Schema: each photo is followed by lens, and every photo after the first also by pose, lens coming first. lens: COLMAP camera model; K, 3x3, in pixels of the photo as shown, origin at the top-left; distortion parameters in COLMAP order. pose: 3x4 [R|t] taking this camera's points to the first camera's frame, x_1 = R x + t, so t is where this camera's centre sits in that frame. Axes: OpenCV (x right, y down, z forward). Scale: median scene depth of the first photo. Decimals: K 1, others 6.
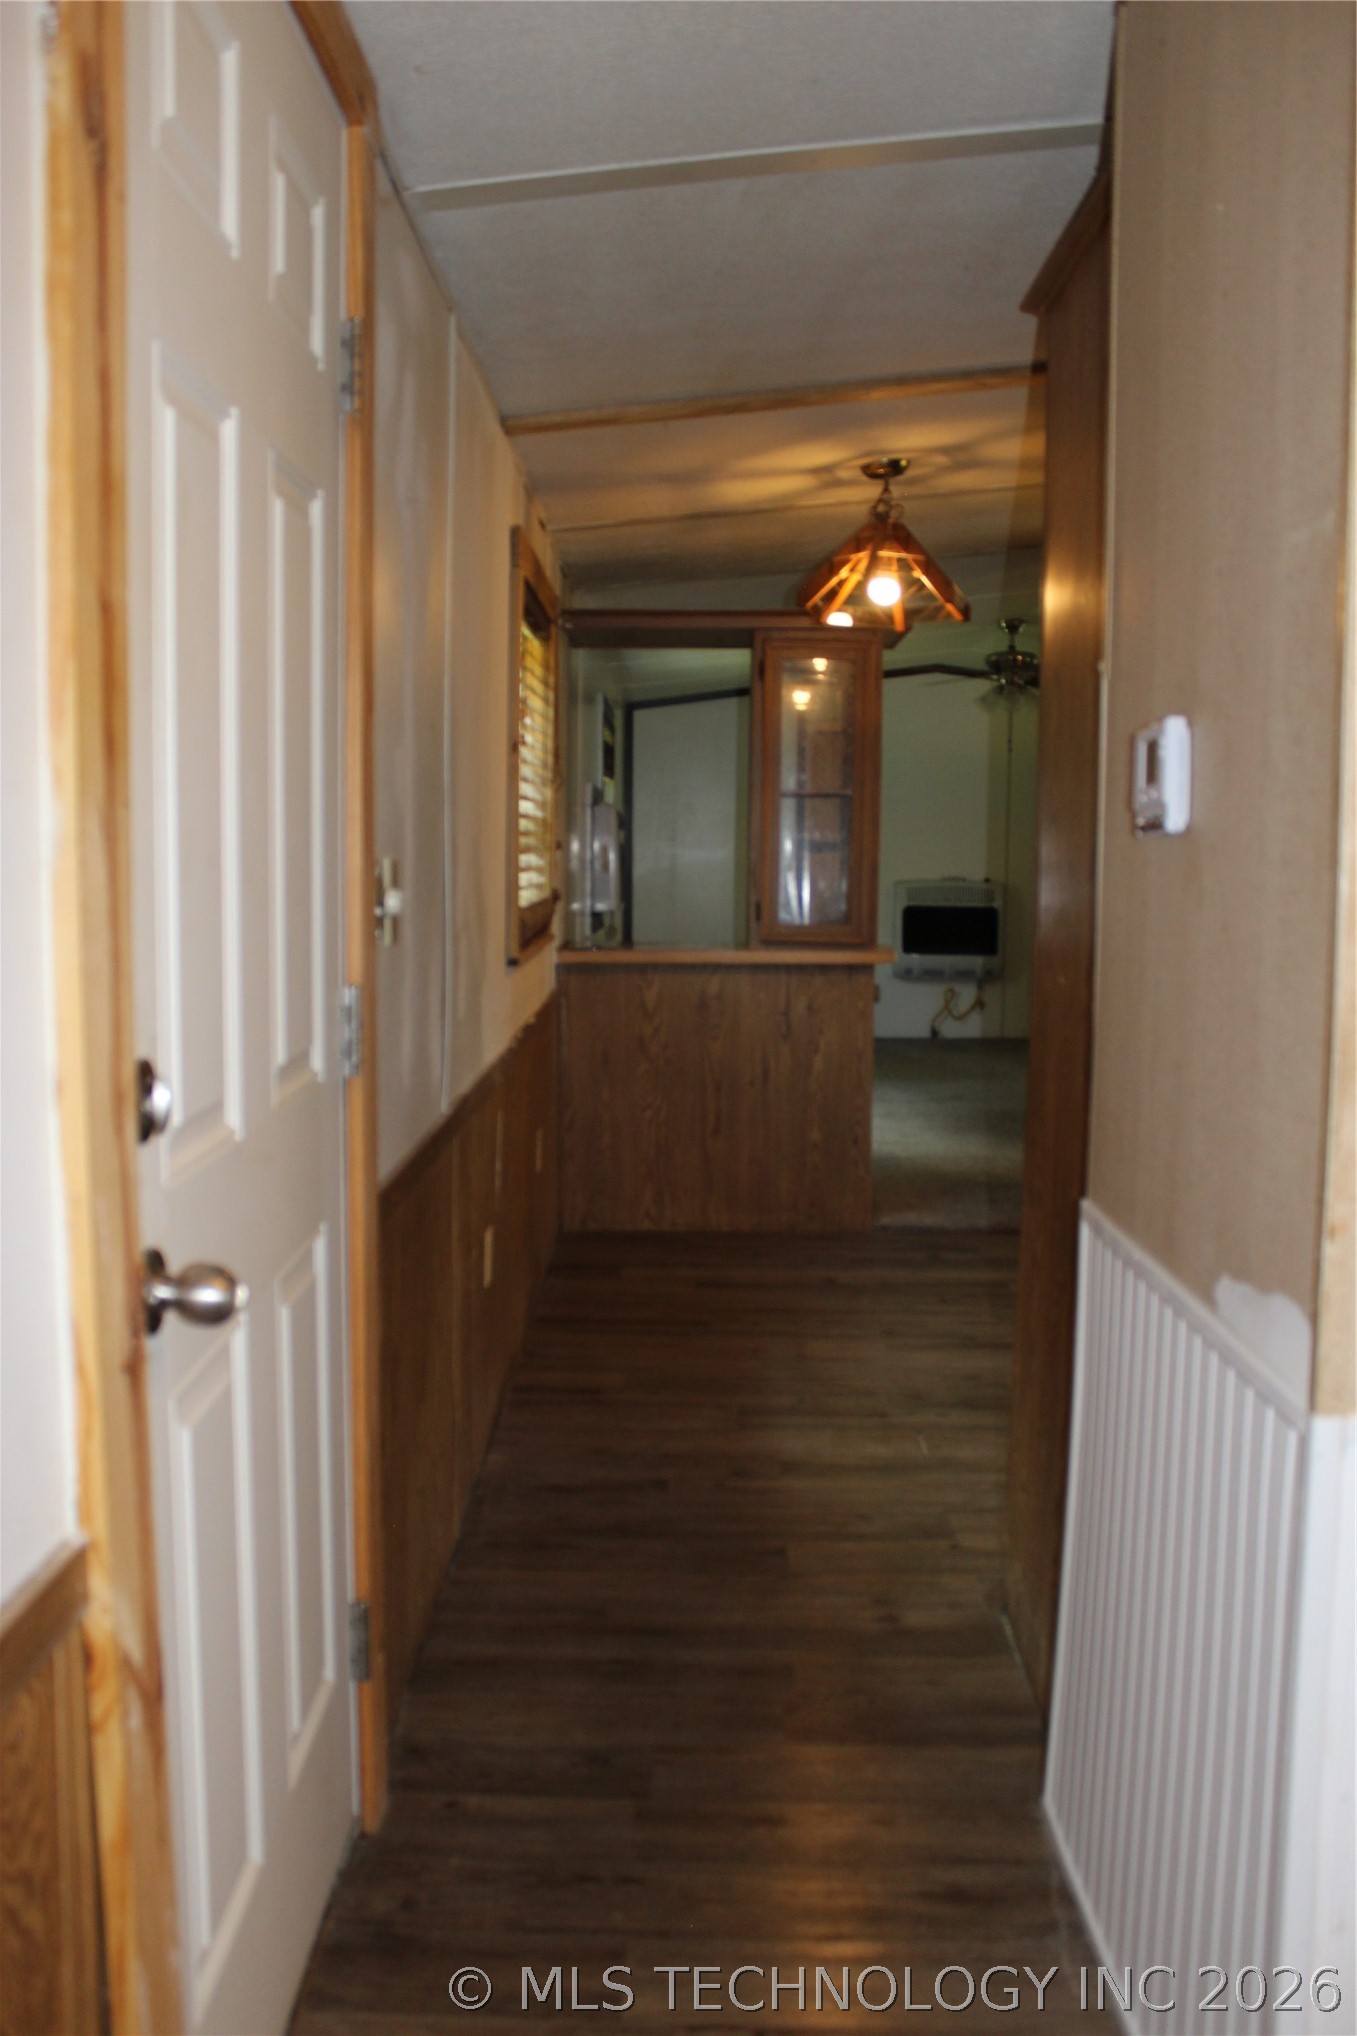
lens RADIAL K [[1682.2, 0, 678.5], [0, 1682.2, 1018.0], [0, 0, 1]] dist [-0.161721, 0.145540]
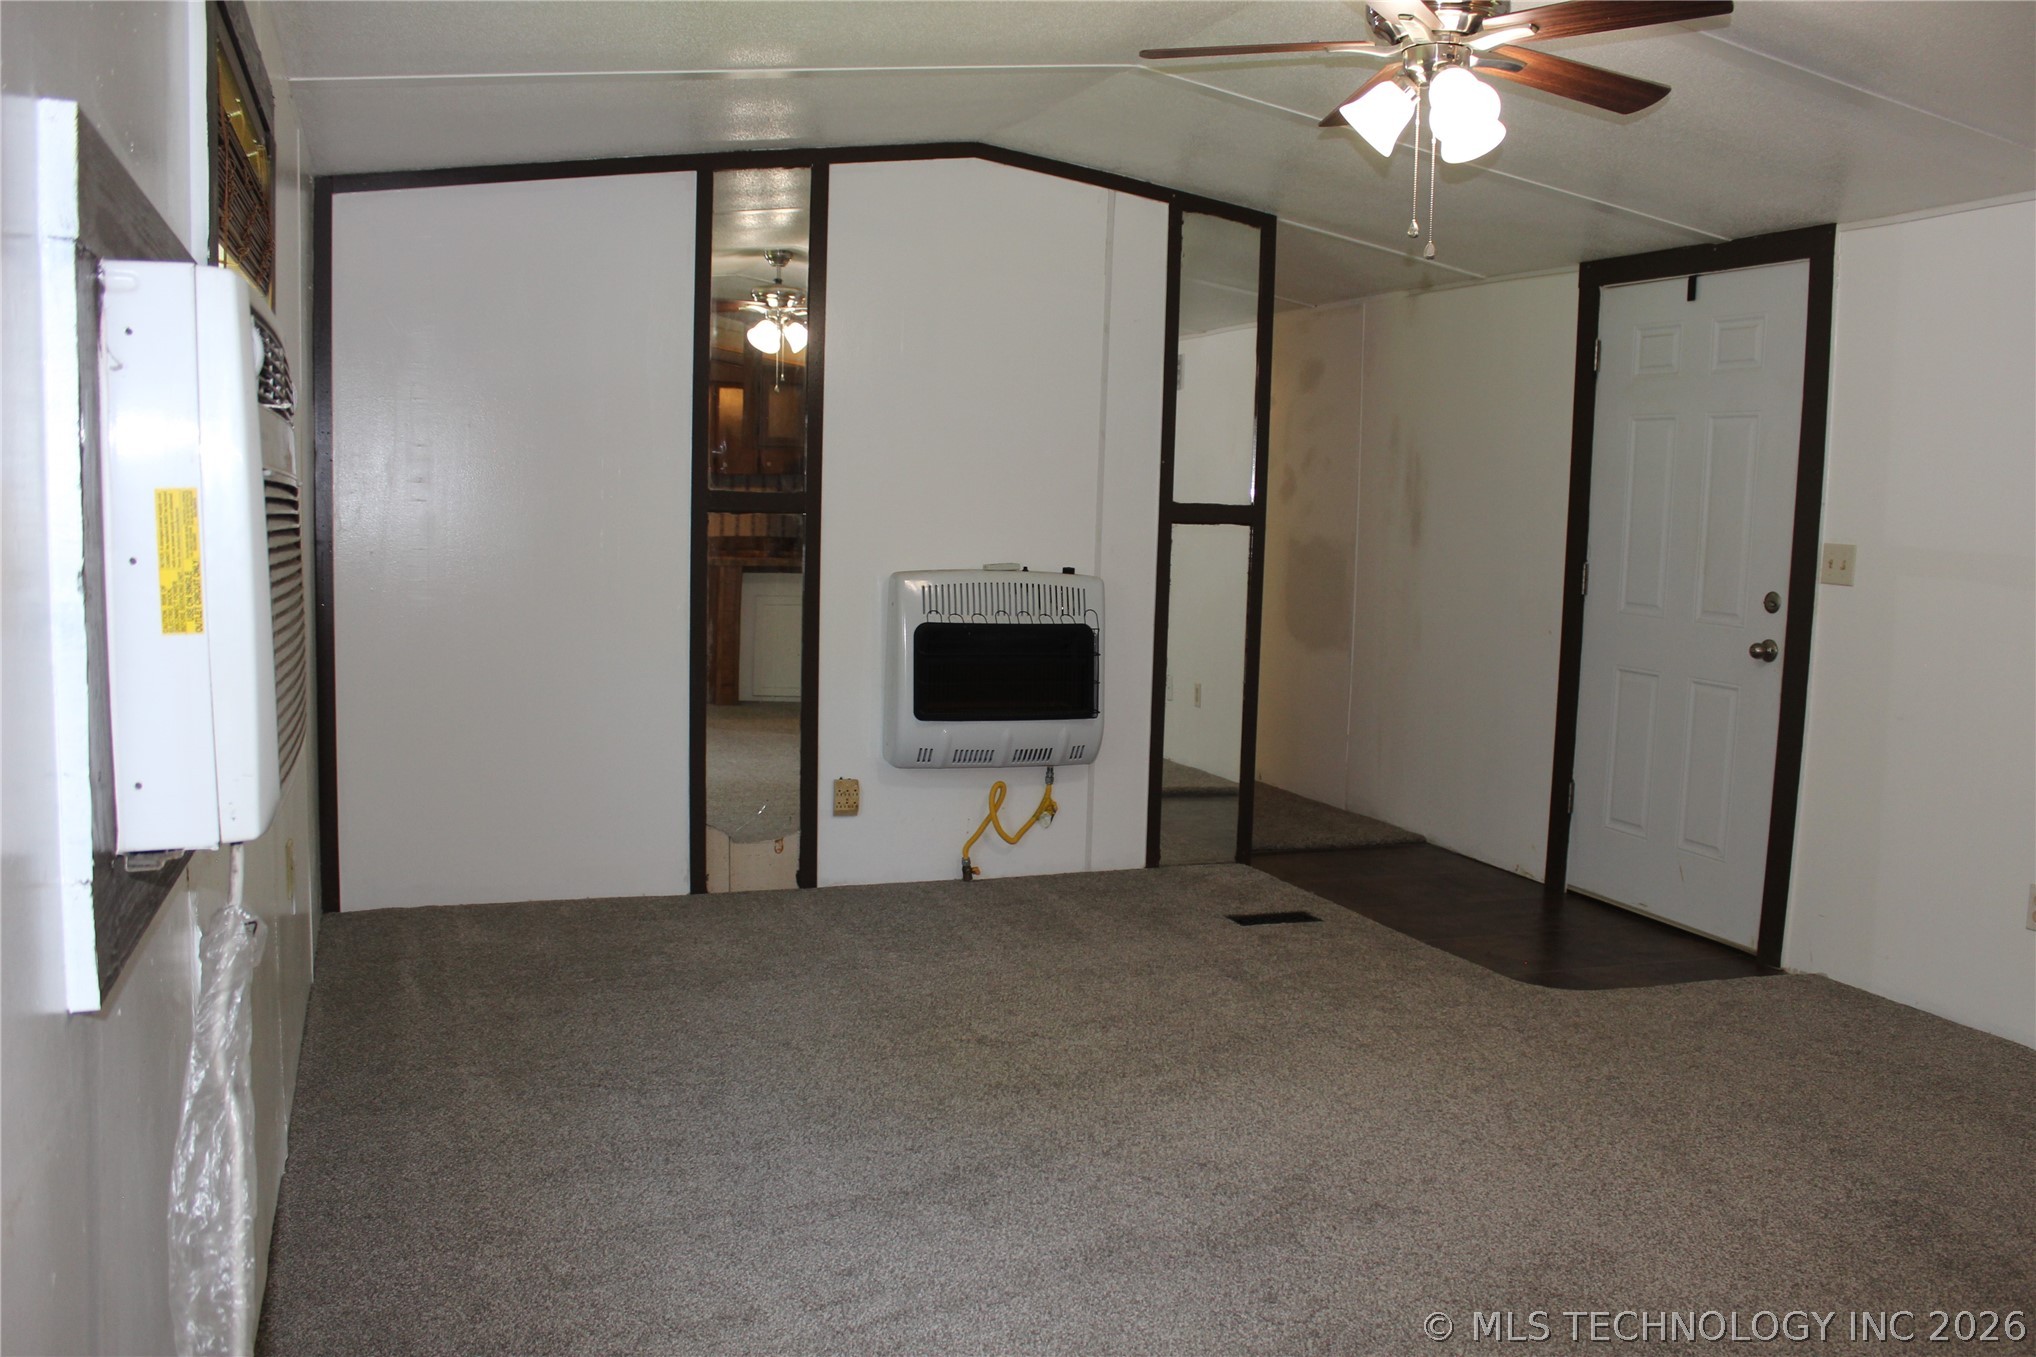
lens RADIAL K [[1682.2, 0, 1024.4], [0, 1682.2, 689.2], [0, 0, 1]] dist [-0.161721, 0.145540]
pose [[0.929175, -0.021522, 0.369014, -0.018423], [0.014416, 0.999654, 0.022003, -0.057472], [-0.369360, -0.015125, 0.929163, 0.525544]]
